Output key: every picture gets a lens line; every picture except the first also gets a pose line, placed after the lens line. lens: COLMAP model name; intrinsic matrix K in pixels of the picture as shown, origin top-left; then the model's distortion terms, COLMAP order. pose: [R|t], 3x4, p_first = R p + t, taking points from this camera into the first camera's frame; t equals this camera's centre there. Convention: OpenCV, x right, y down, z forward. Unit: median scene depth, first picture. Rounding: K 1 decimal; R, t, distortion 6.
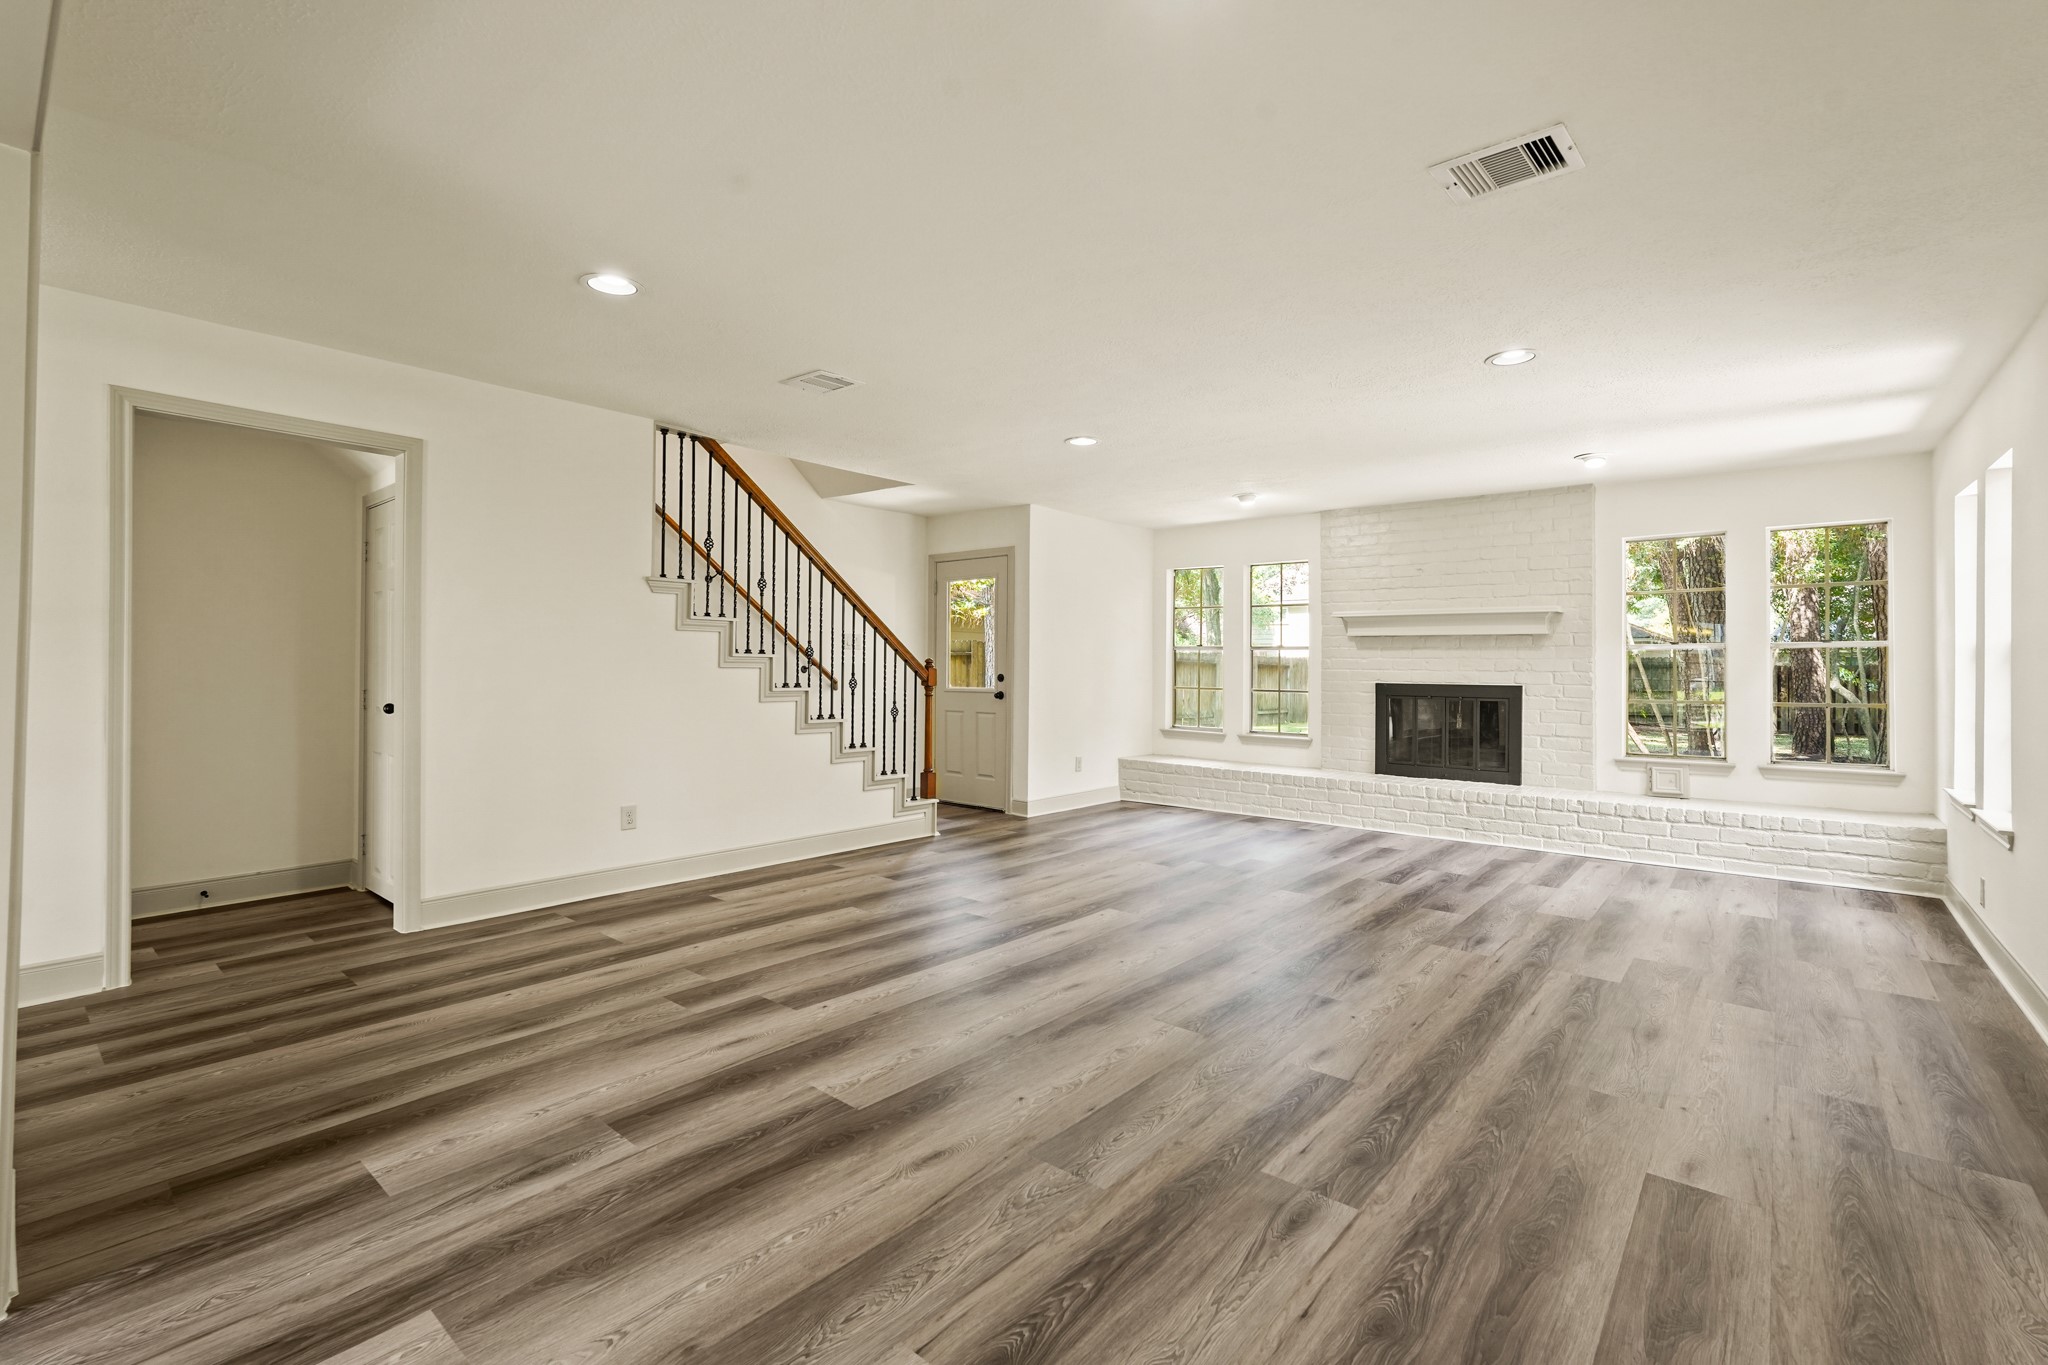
lens RADIAL K [[903.7, 0, 1014.4], [0, 903.7, 677.5], [0, 0, 1]] dist [-0.016219, 0.006308]
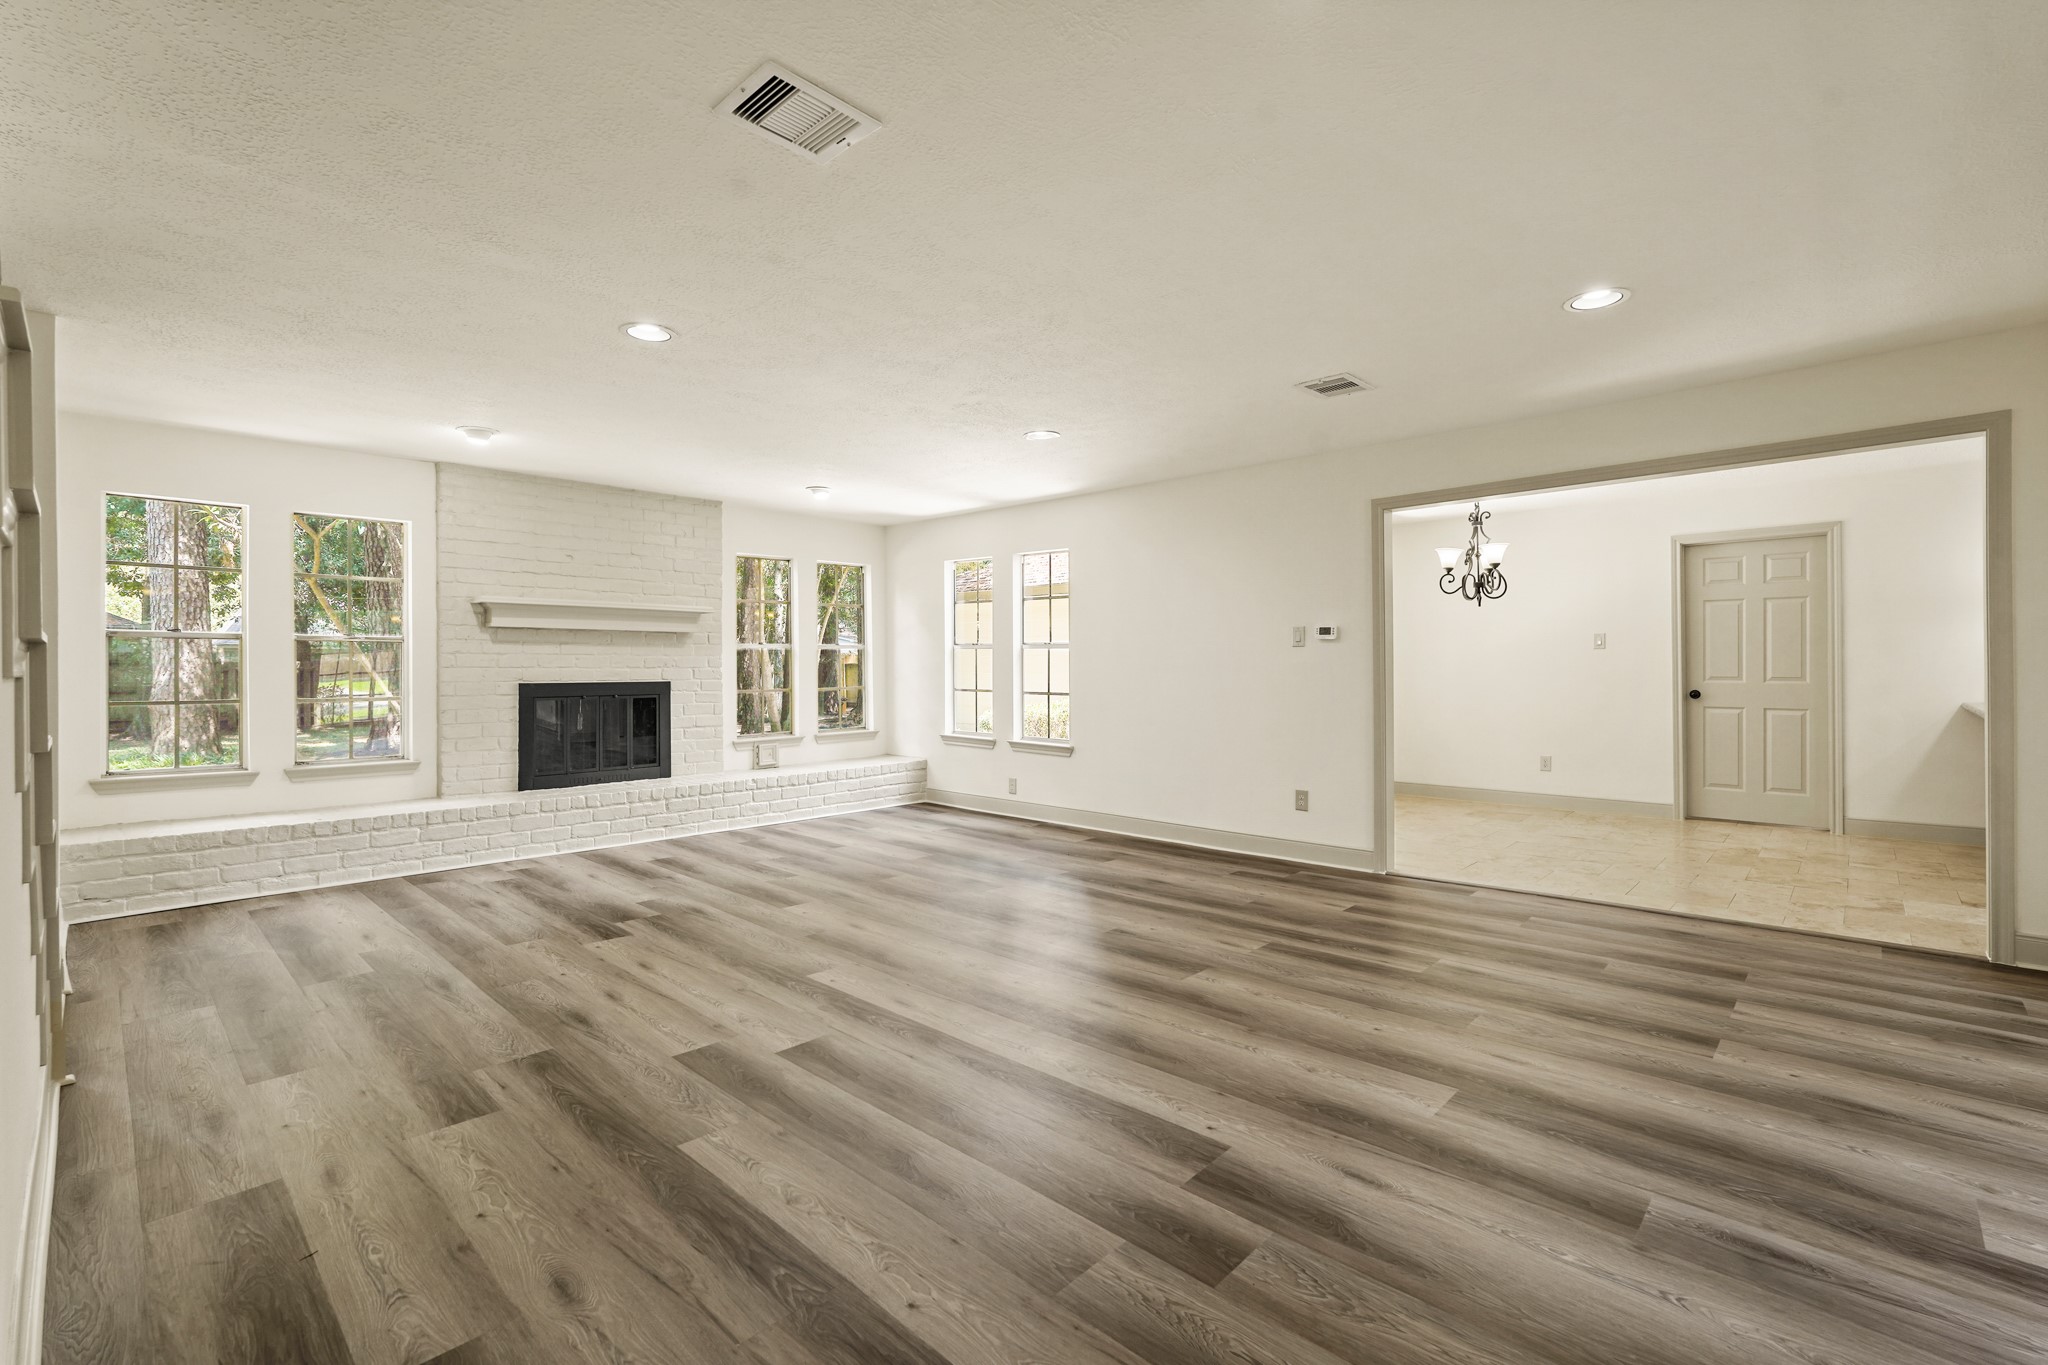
lens RADIAL K [[903.7, 0, 1024.5], [0, 903.7, 670.4], [0, 0, 1]] dist [-0.016219, 0.006308]
pose [[0.055130, -0.012234, 0.998404, -0.478659], [0.015263, 0.999818, 0.011409, -0.009701], [-0.998363, 0.014610, 0.055306, 0.558521]]
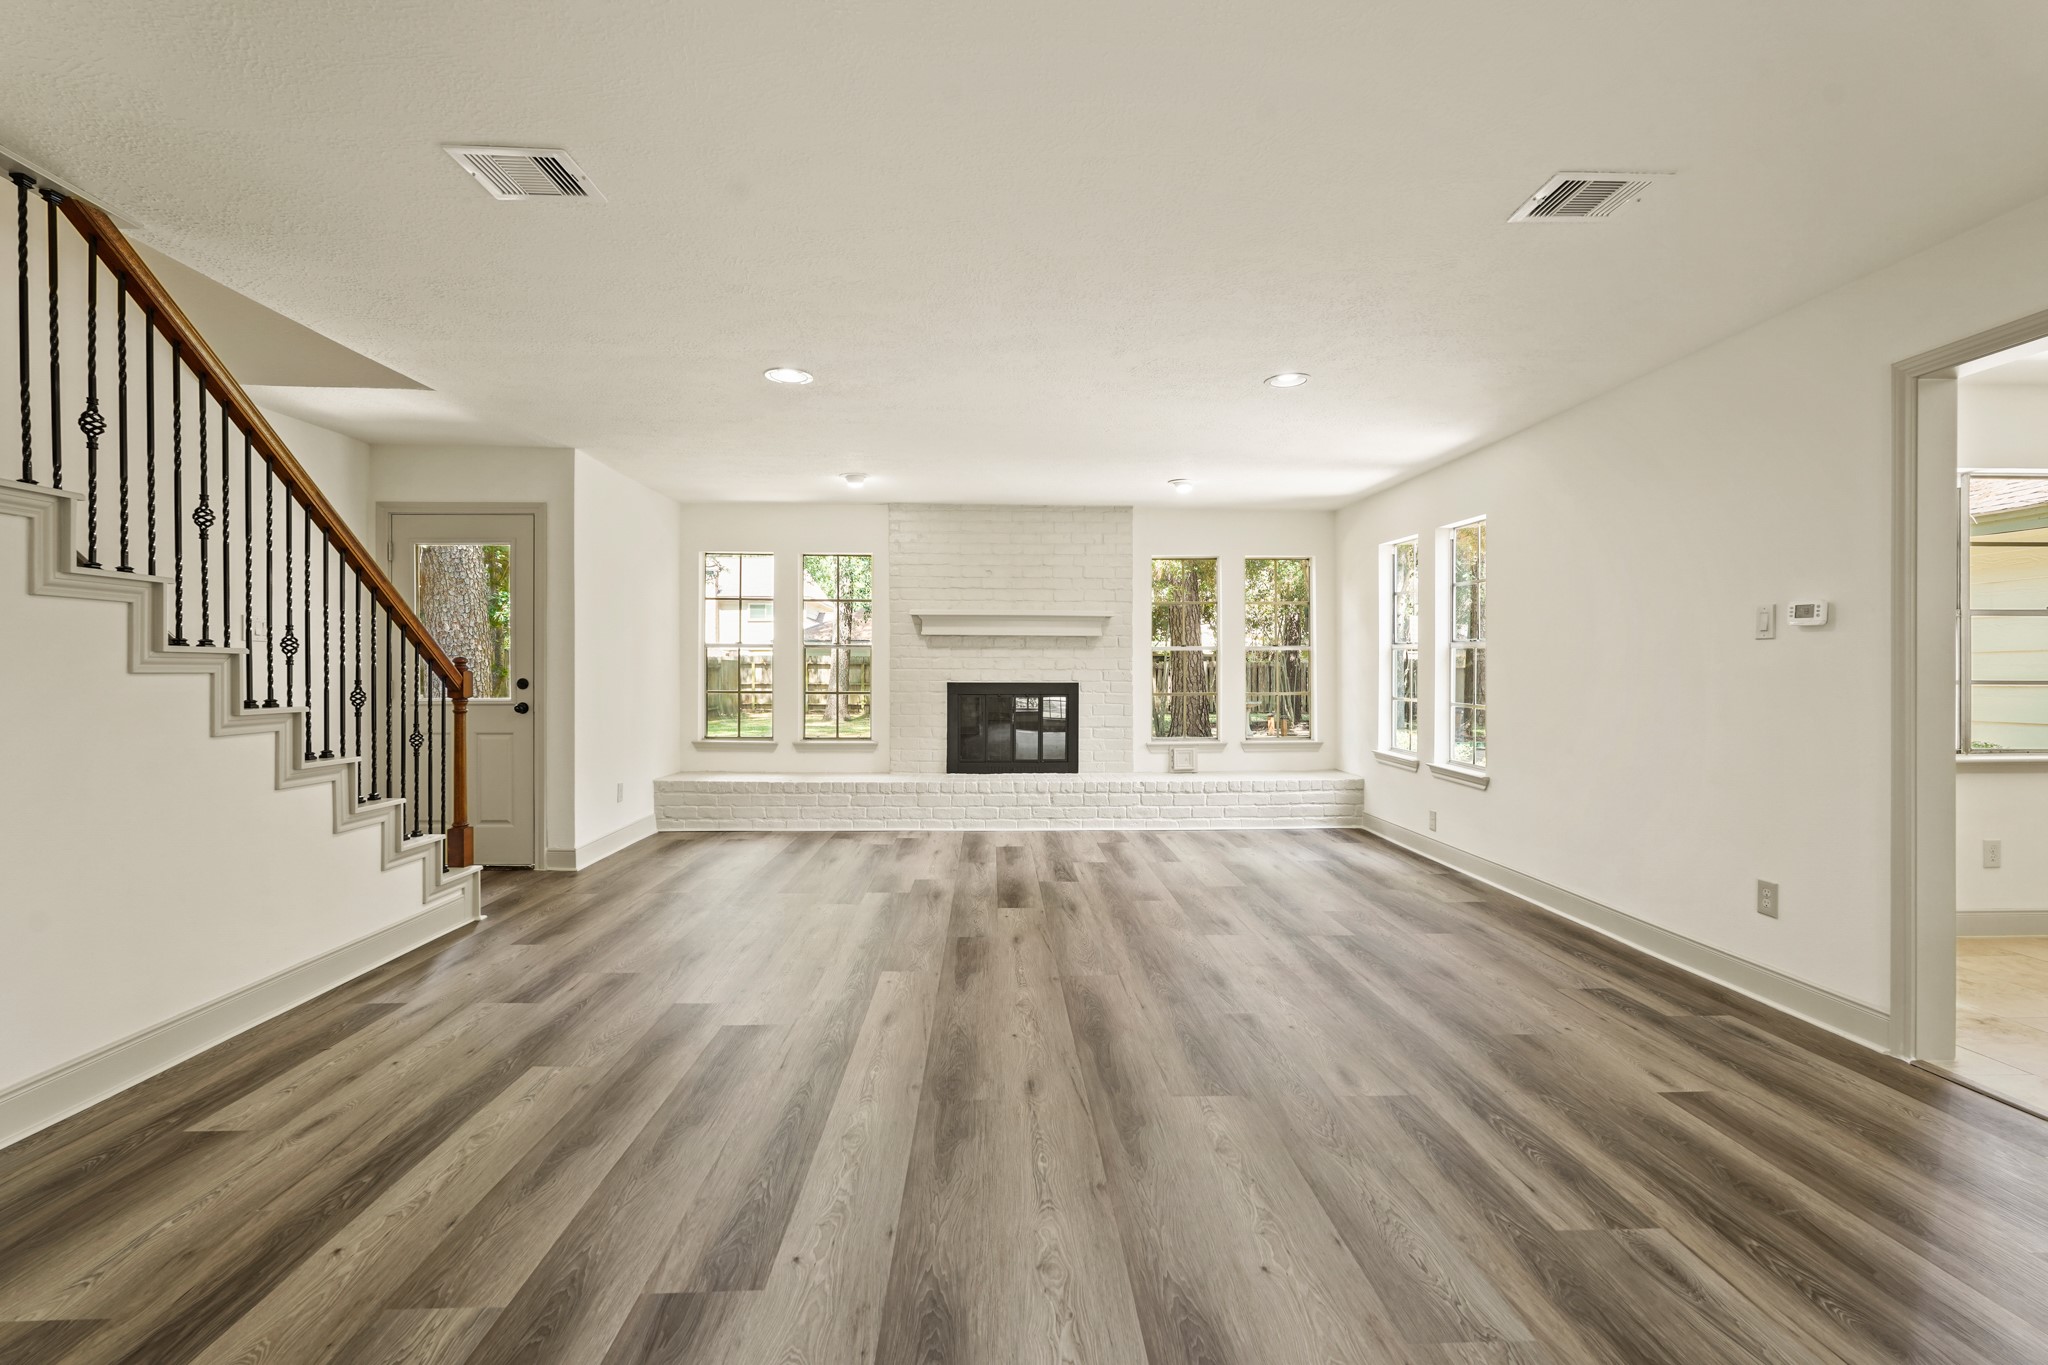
lens RADIAL K [[903.7, 0, 1022.2], [0, 903.7, 675.4], [0, 0, 1]] dist [-0.016219, 0.006308]
pose [[0.737171, -0.011066, 0.675615, -0.246232], [0.012185, 0.999921, 0.003082, -0.004095], [-0.675596, 0.005960, 0.737248, 0.241455]]
